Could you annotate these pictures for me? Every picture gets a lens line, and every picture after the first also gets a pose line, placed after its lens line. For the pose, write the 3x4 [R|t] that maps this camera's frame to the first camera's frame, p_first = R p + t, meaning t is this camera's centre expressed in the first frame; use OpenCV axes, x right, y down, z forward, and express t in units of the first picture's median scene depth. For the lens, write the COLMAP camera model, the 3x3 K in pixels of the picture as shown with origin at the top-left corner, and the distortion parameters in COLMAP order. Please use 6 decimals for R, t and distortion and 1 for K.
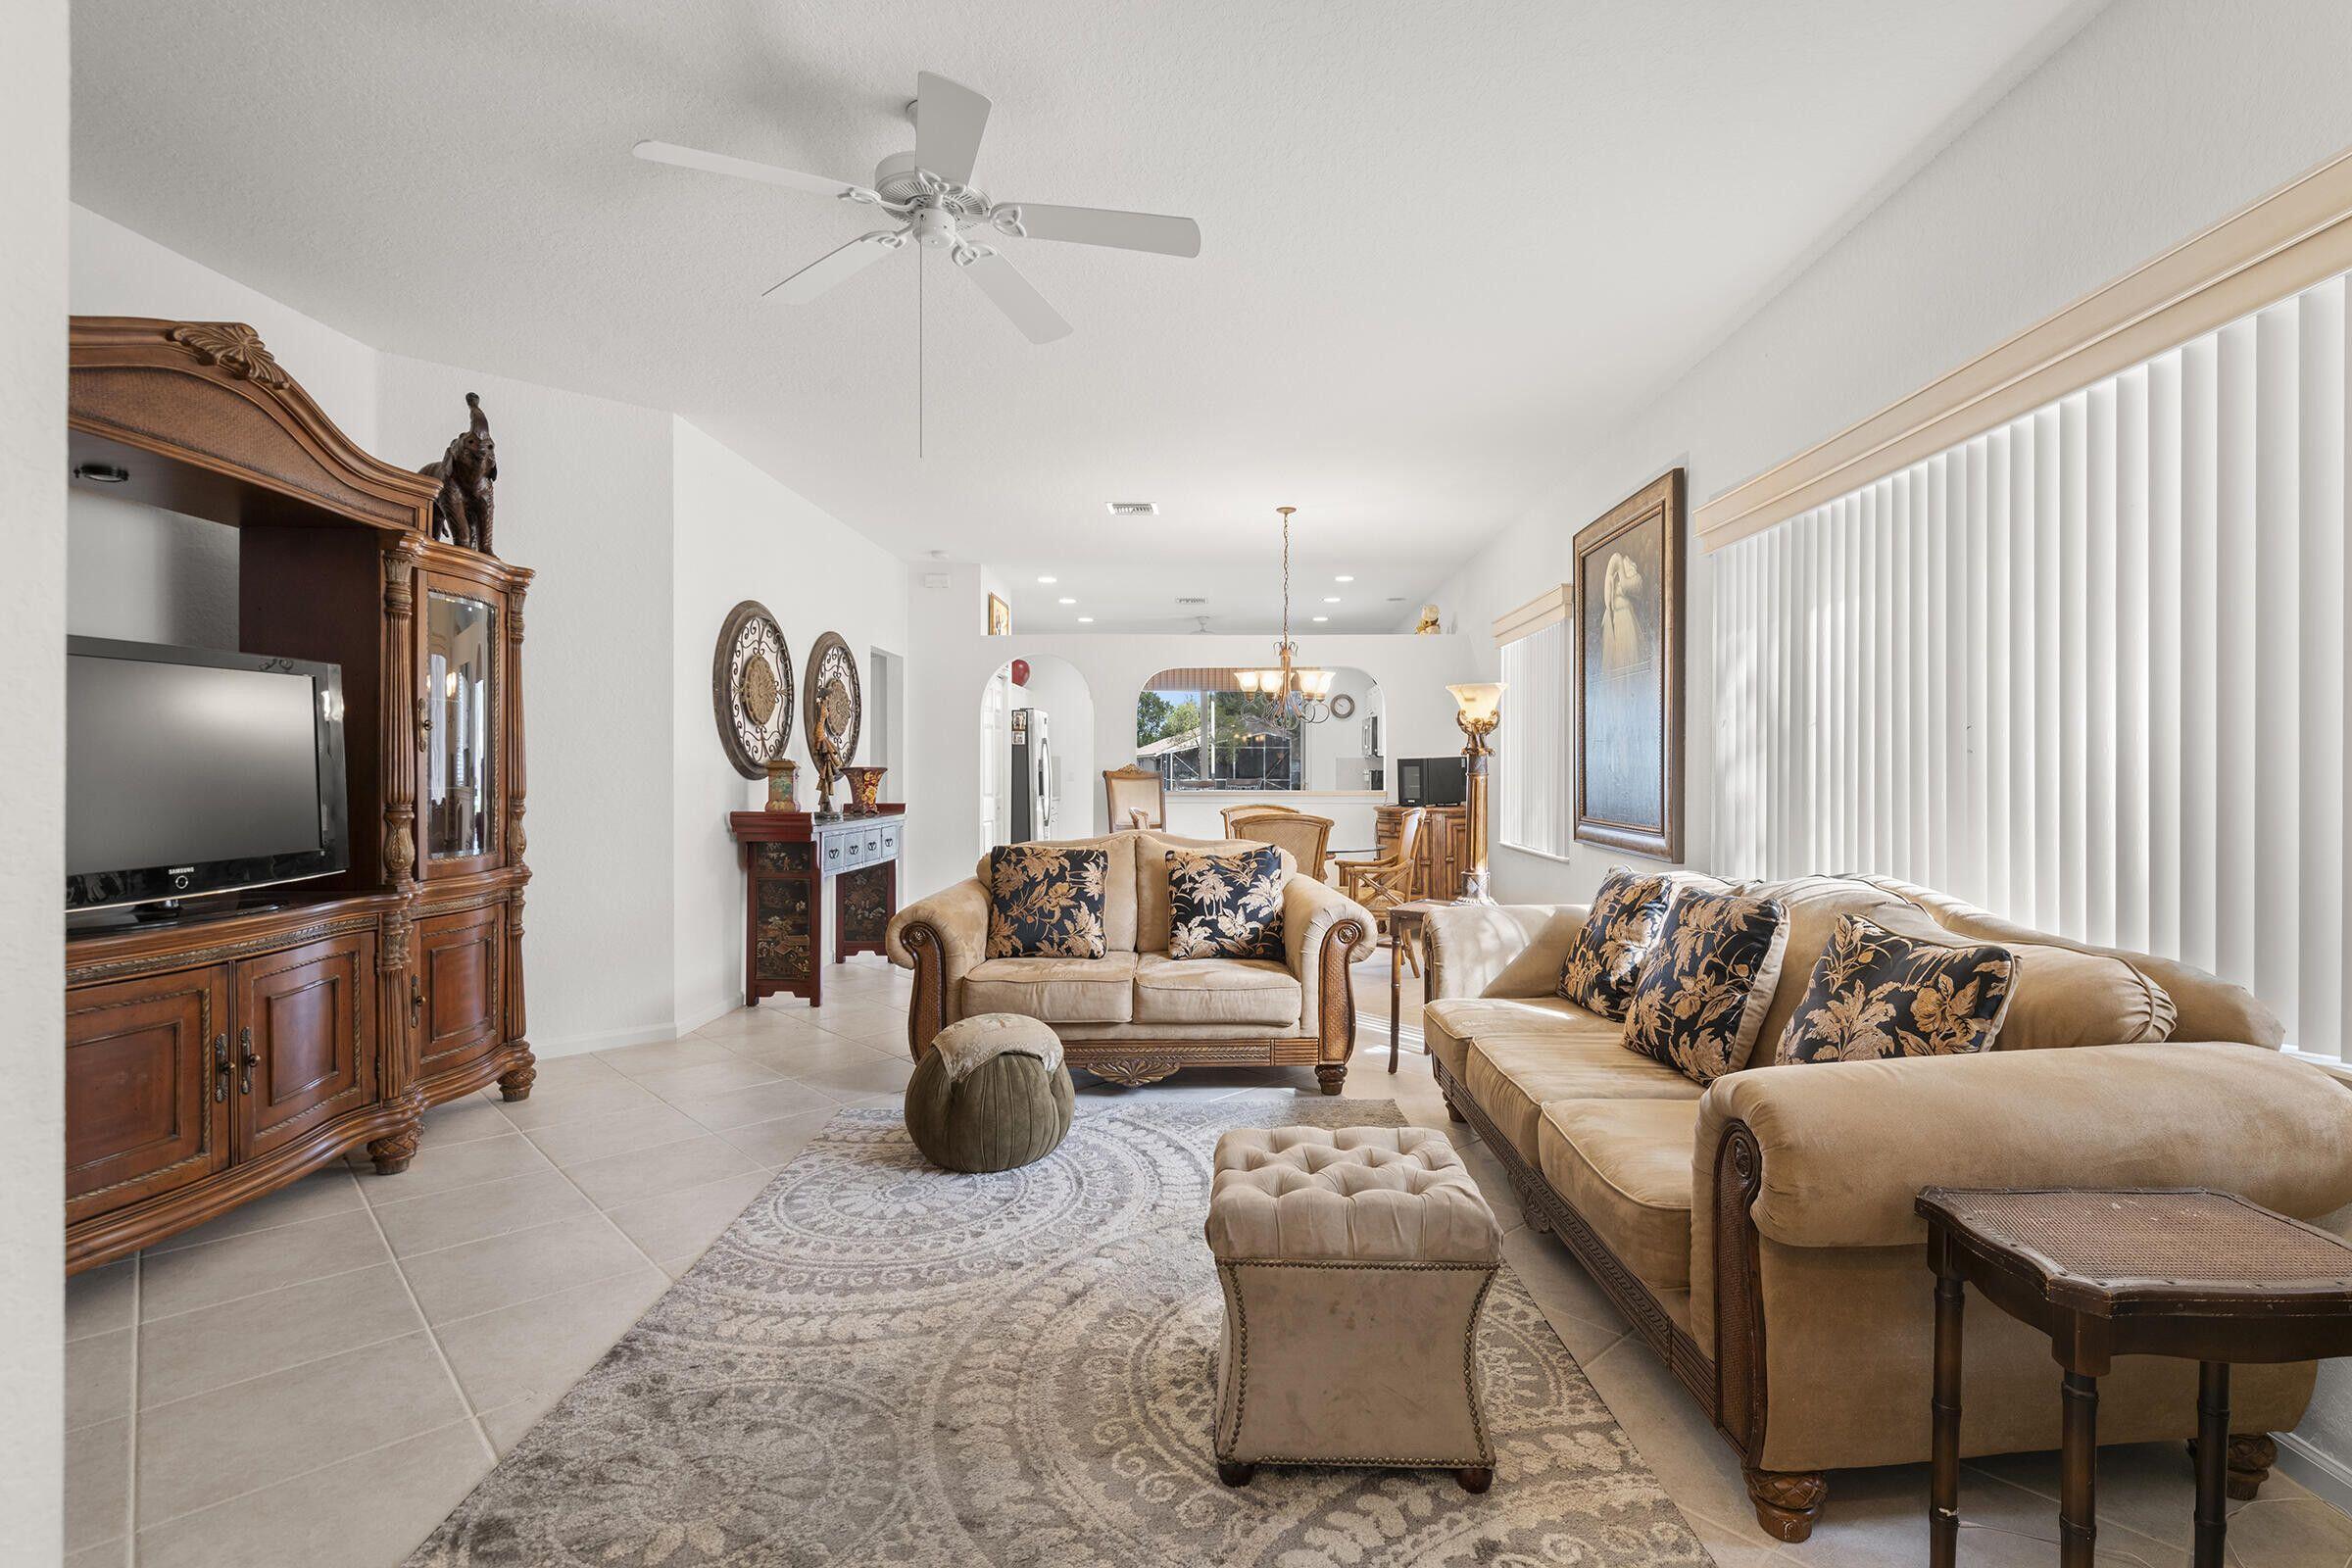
lens RADIAL K [[1157.0, 0, 1231.2], [0, 1157.0, 764.8], [0, 0, 1]] dist [-0.000917, -0.006375]
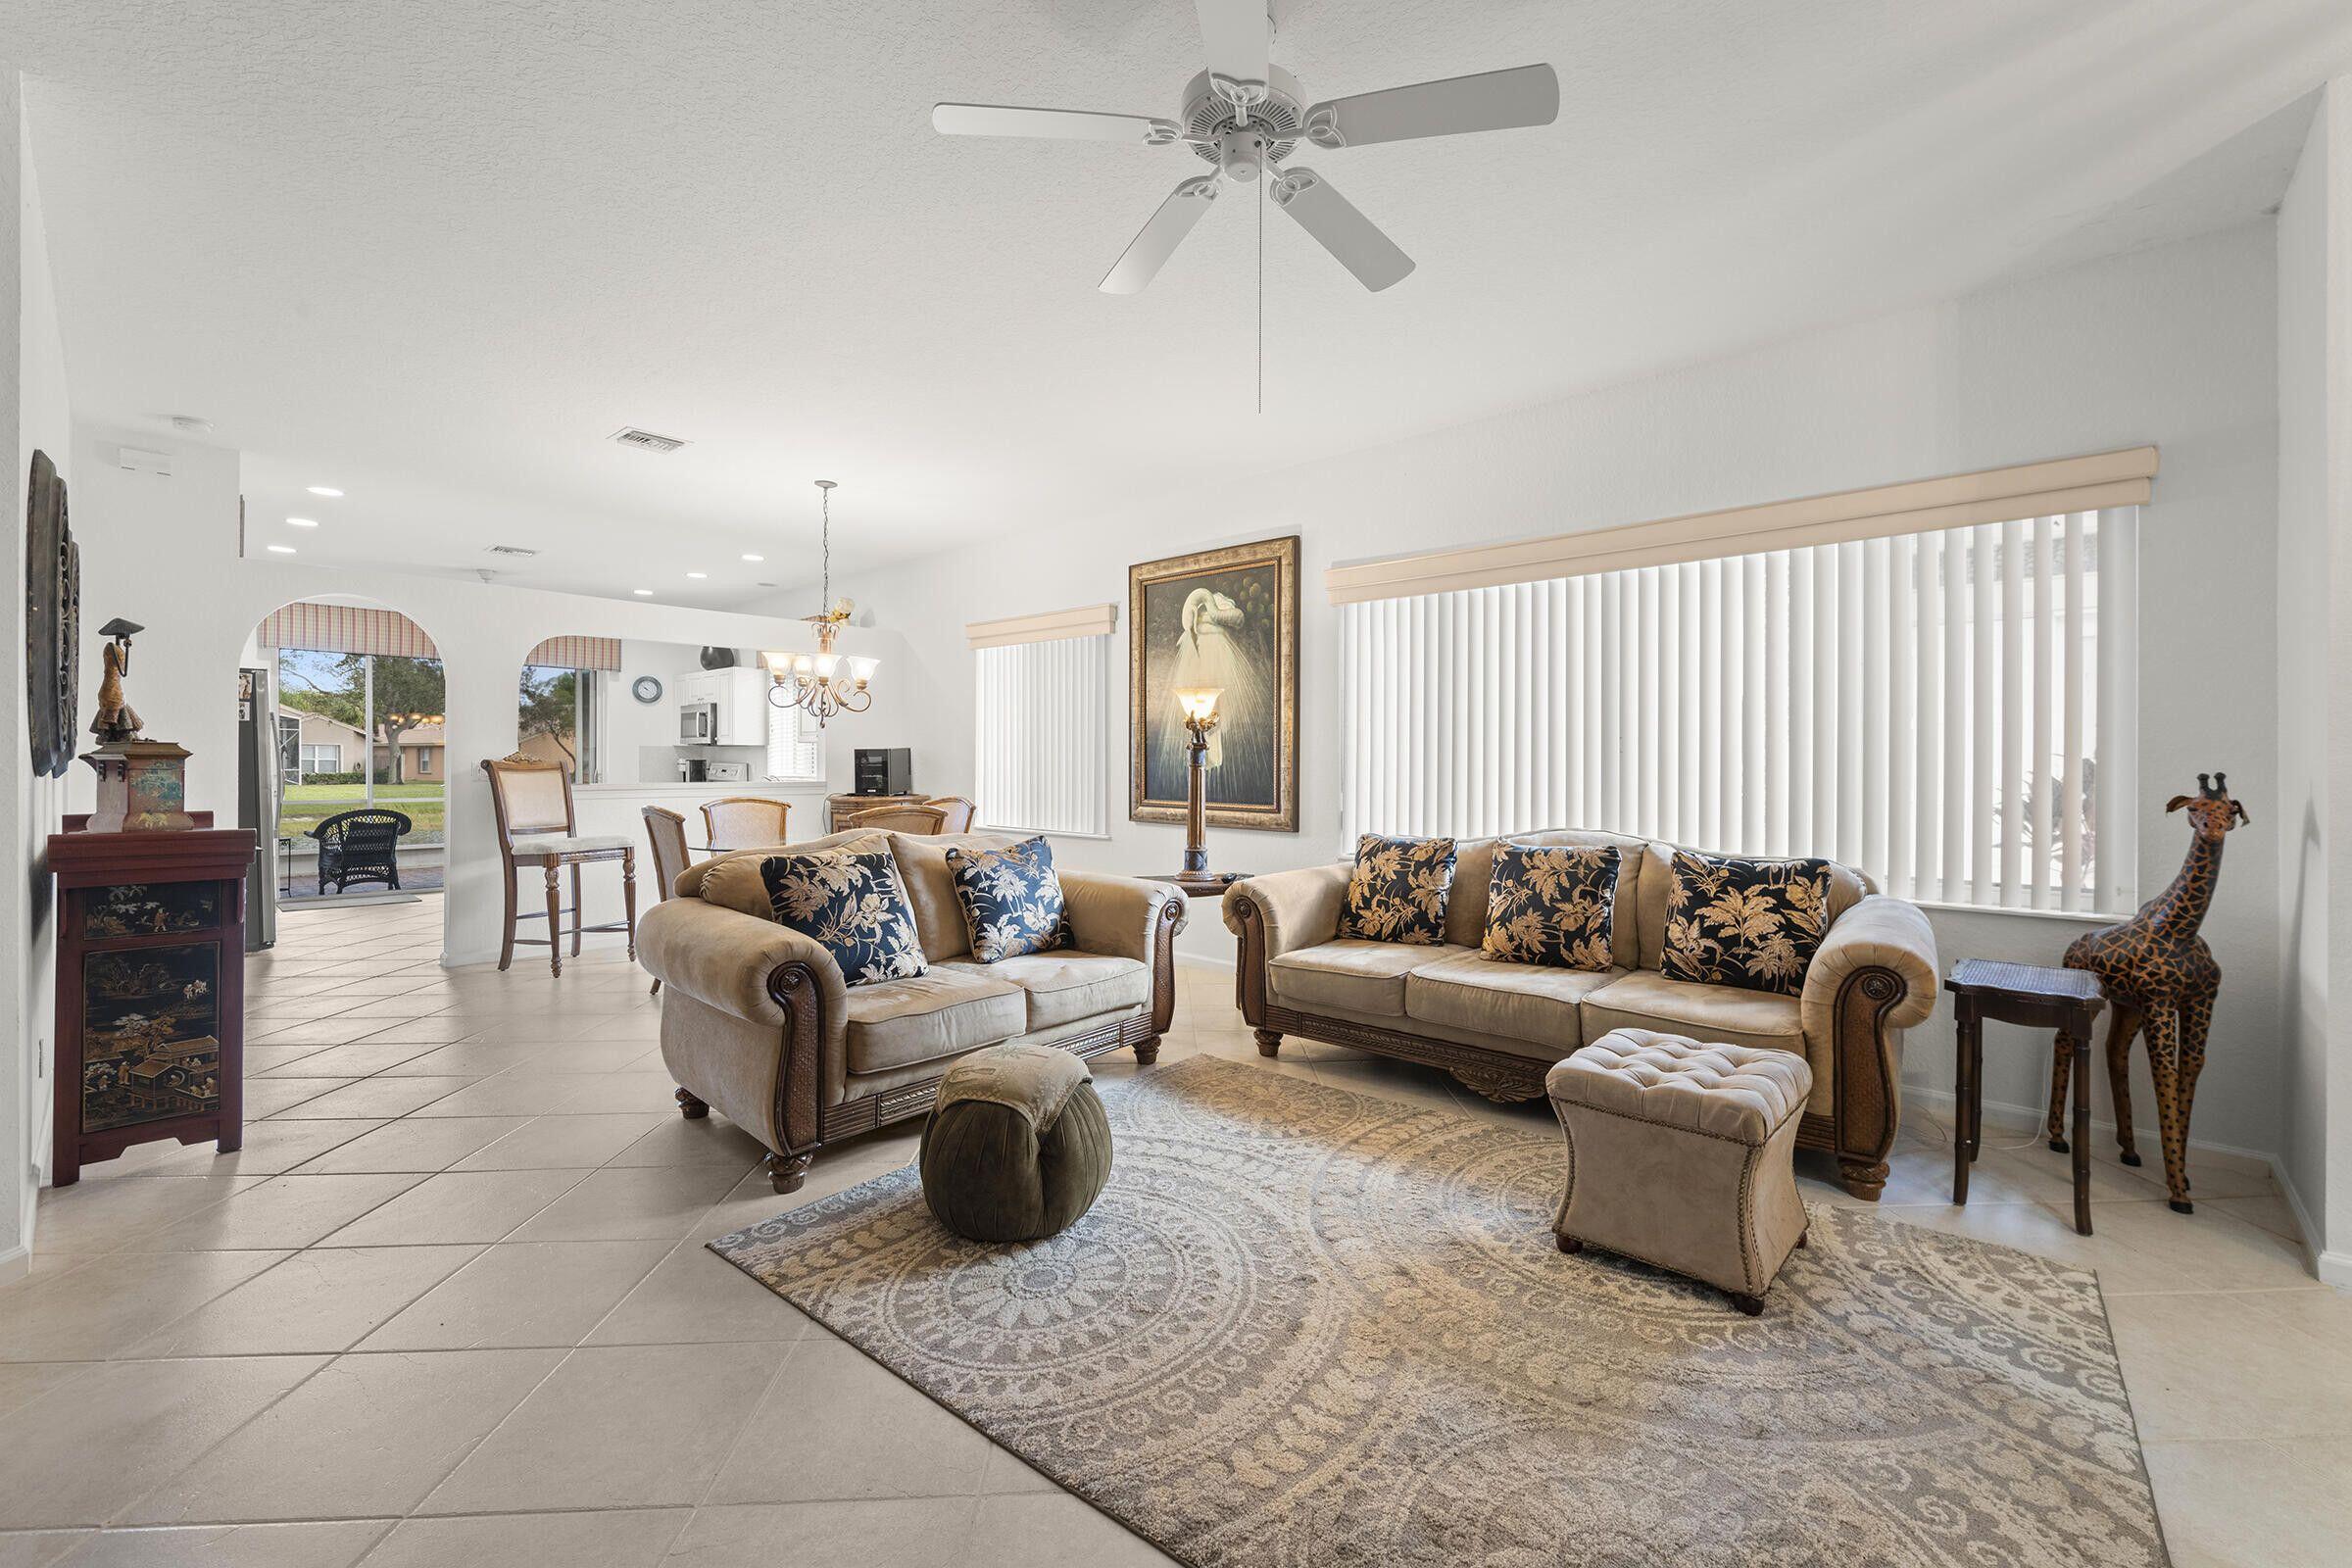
lens RADIAL K [[996.6, 0, 1245.6], [0, 996.6, 759.6], [0, 0, 1]] dist [0.004116, -0.004814]
pose [[0.629522, 0.001492, 0.776982, -0.664617], [-0.005887, 0.999979, 0.002849, -0.000746], [-0.776961, -0.006368, 0.629517, 0.400375]]
